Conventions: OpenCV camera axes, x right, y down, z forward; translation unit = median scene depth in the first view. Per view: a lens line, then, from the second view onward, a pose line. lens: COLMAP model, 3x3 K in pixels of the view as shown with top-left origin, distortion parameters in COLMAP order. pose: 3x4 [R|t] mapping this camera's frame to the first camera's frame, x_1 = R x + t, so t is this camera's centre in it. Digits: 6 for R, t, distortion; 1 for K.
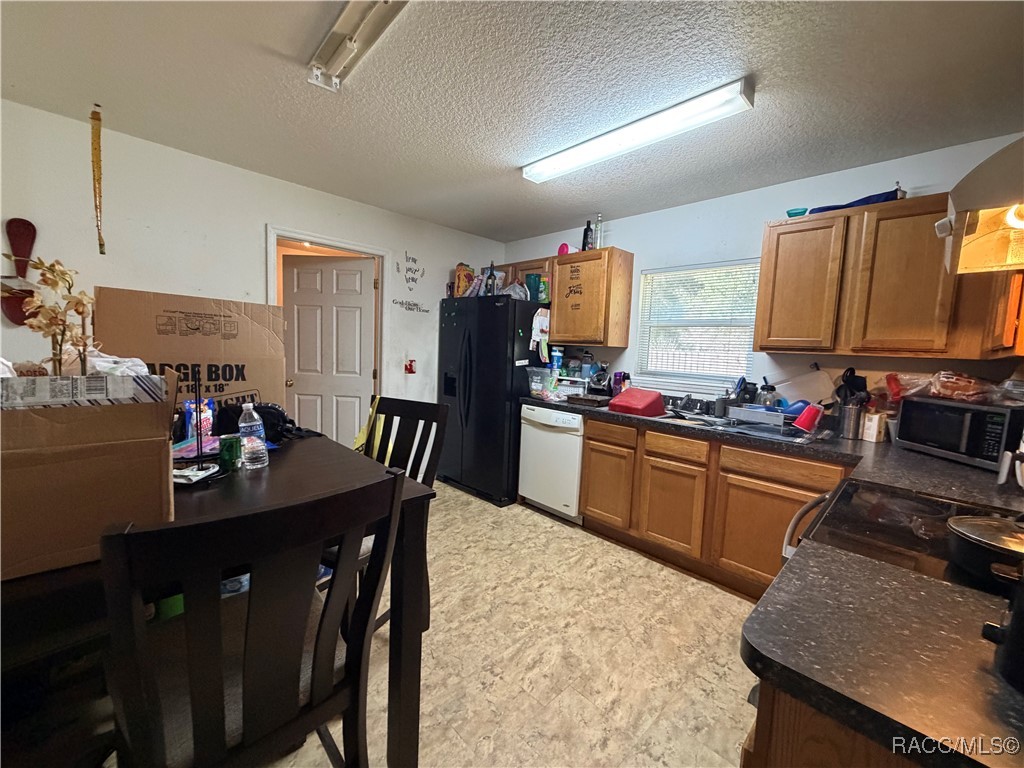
lens RADIAL K [[407.4, 0, 510.4], [0, 407.4, 385.7], [0, 0, 1]] dist [-0.001486, 0.000480]
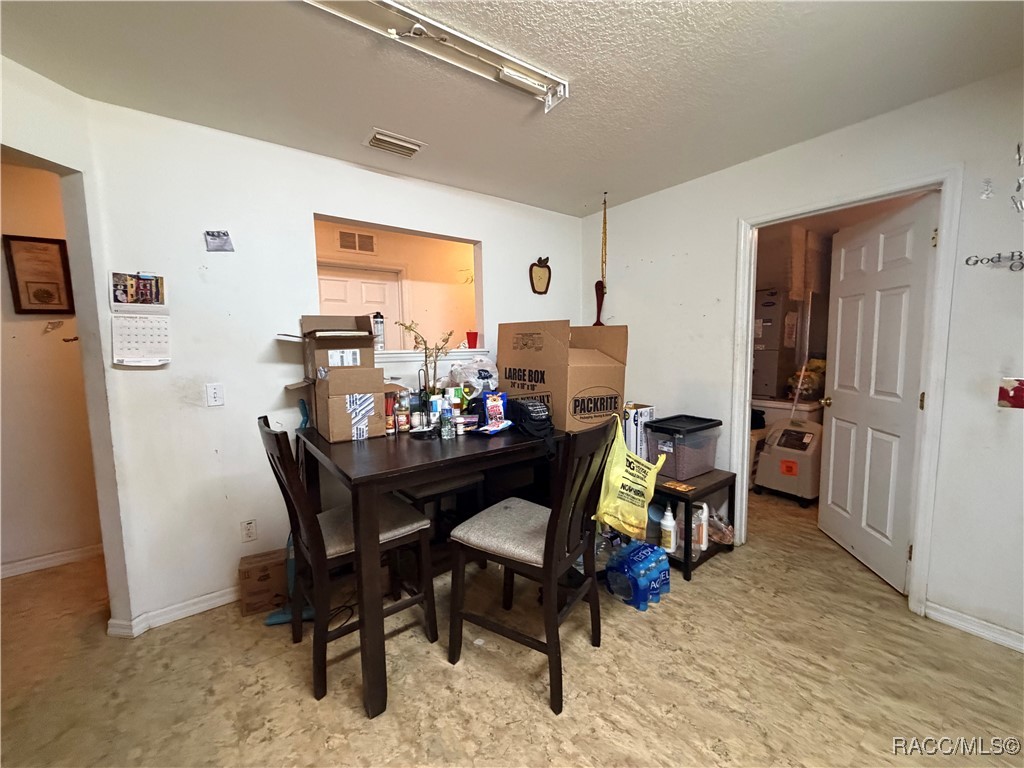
lens RADIAL K [[407.4, 0, 510.4], [0, 407.4, 385.7], [0, 0, 1]] dist [-0.001486, 0.000480]
pose [[-0.131814, 0.059335, -0.989497, 0.609679], [-0.082947, 0.994046, 0.070657, -0.086340], [0.987798, 0.091389, -0.126107, 1.064097]]
